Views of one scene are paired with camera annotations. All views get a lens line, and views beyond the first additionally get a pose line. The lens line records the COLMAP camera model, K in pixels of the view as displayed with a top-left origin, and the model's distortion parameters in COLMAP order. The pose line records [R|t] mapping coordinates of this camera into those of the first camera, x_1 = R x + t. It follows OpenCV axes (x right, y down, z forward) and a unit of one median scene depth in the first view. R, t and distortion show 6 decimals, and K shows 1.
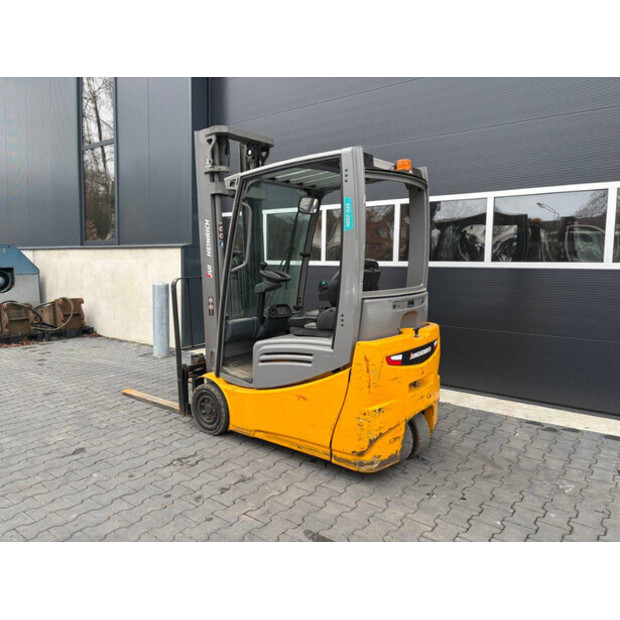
lens RADIAL K [[475.8, 0, 310.8], [0, 475.8, 299.9], [0, 0, 1]] dist [0.014594, -0.000634]
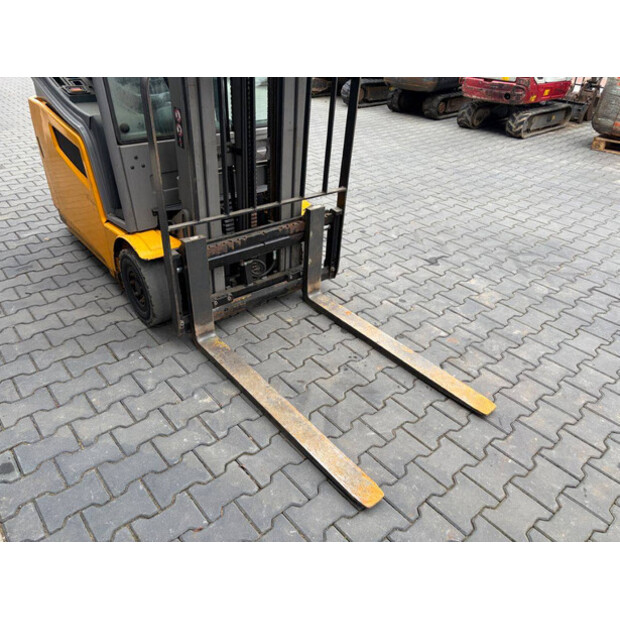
lens RADIAL K [[475.8, 0, 310.8], [0, 475.8, 299.9], [0, 0, 1]] dist [0.014594, -0.000634]
pose [[-0.978194, -0.138223, 0.155020, -0.399046], [-0.018867, 0.802438, 0.596437, -0.177175], [-0.206835, 0.580506, -0.787548, 1.805912]]
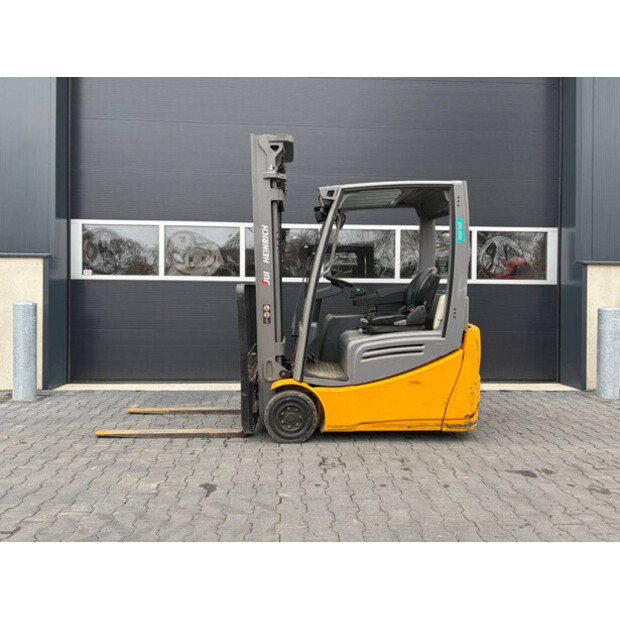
lens RADIAL K [[475.8, 0, 310.8], [0, 475.8, 299.9], [0, 0, 1]] dist [0.014594, -0.000634]
pose [[0.763067, -0.008621, 0.646262, -0.869117], [0.051232, 0.997572, -0.047185, 0.039749], [-0.644285, 0.069114, 0.761656, 0.228165]]
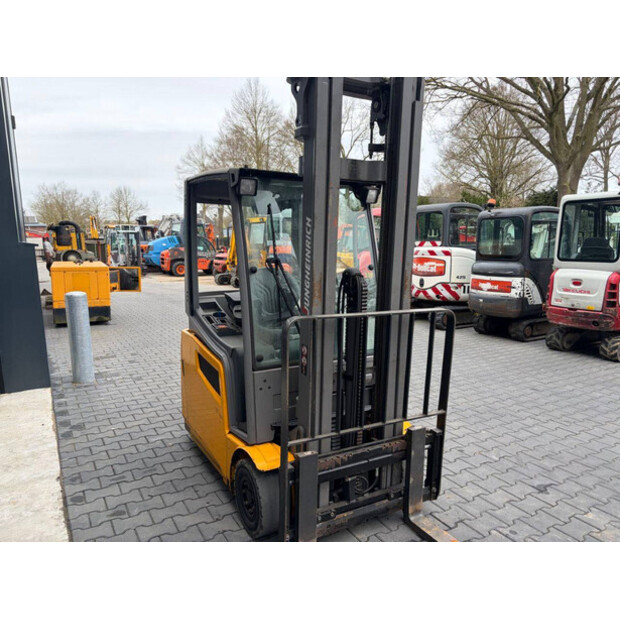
lens RADIAL K [[461.5, 0, 310.0], [0, 461.5, 311.8], [0, 0, 1]] dist [0.023033, 0.001980]
pose [[-0.924465, -0.058762, 0.376712, -0.387589], [0.028406, 0.974690, 0.221747, -0.212086], [-0.380208, 0.215698, -0.899398, 1.852640]]
